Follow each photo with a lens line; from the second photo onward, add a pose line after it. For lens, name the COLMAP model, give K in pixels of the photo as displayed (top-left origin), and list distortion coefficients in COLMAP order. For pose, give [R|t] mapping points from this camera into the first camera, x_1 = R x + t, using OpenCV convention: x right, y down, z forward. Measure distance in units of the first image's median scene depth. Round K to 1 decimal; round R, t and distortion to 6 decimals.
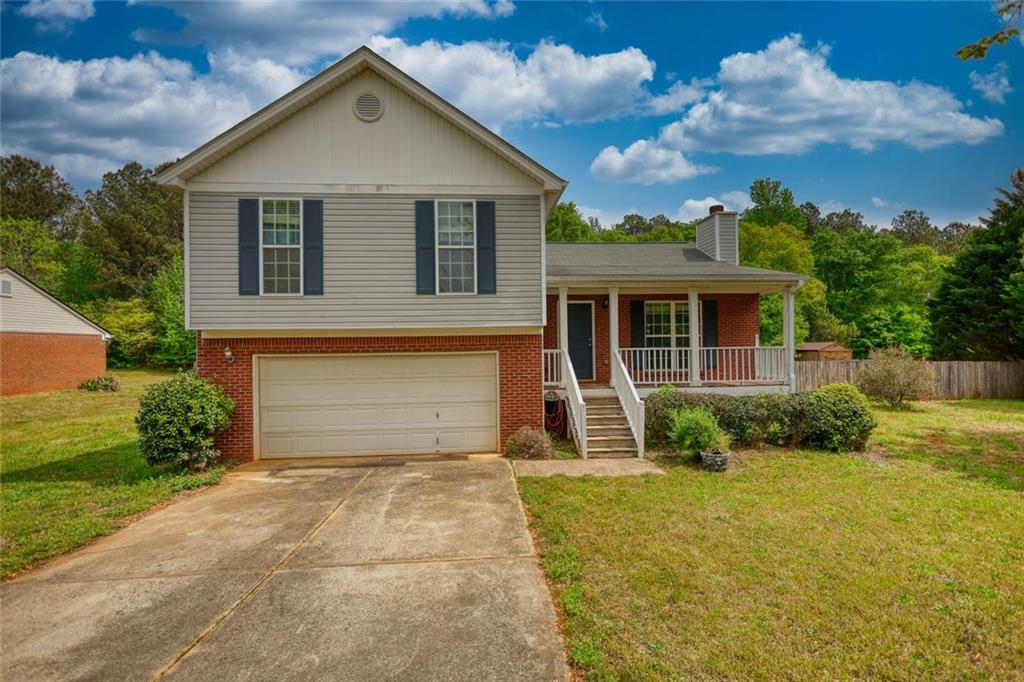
lens RADIAL K [[492.6, 0, 513.7], [0, 492.6, 359.2], [0, 0, 1]] dist [0.000206, -0.000178]
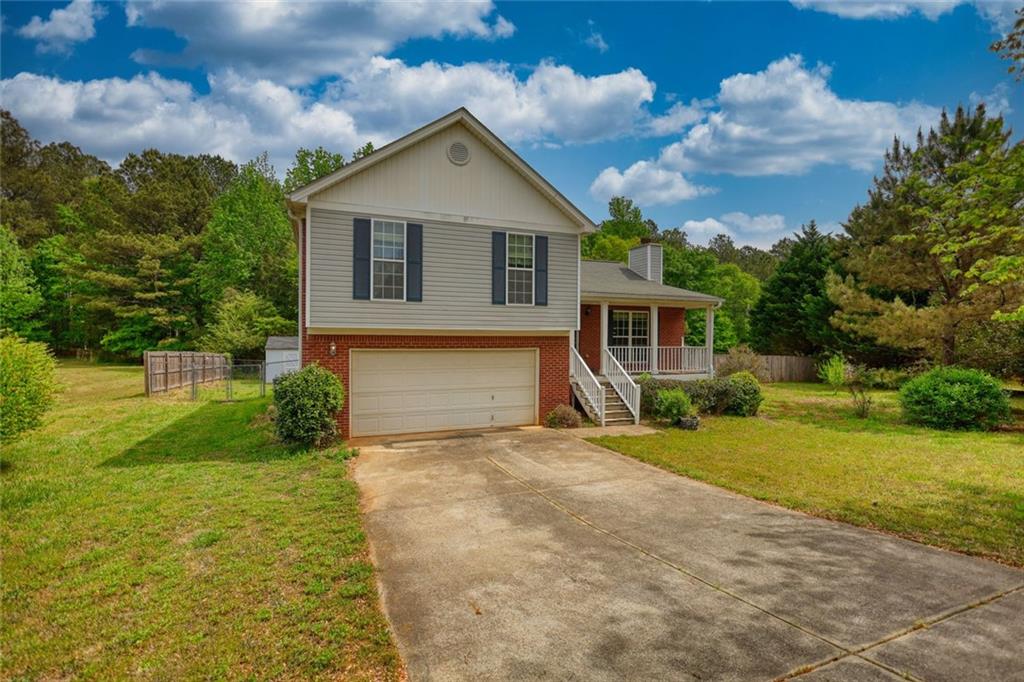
lens RADIAL K [[492.6, 0, 513.7], [0, 492.6, 359.2], [0, 0, 1]] dist [0.000206, -0.000178]
pose [[0.950493, 0.005864, 0.310691, -0.535998], [-0.013337, 0.999670, 0.021934, -0.015668], [-0.310460, -0.024992, 0.950258, -0.245763]]
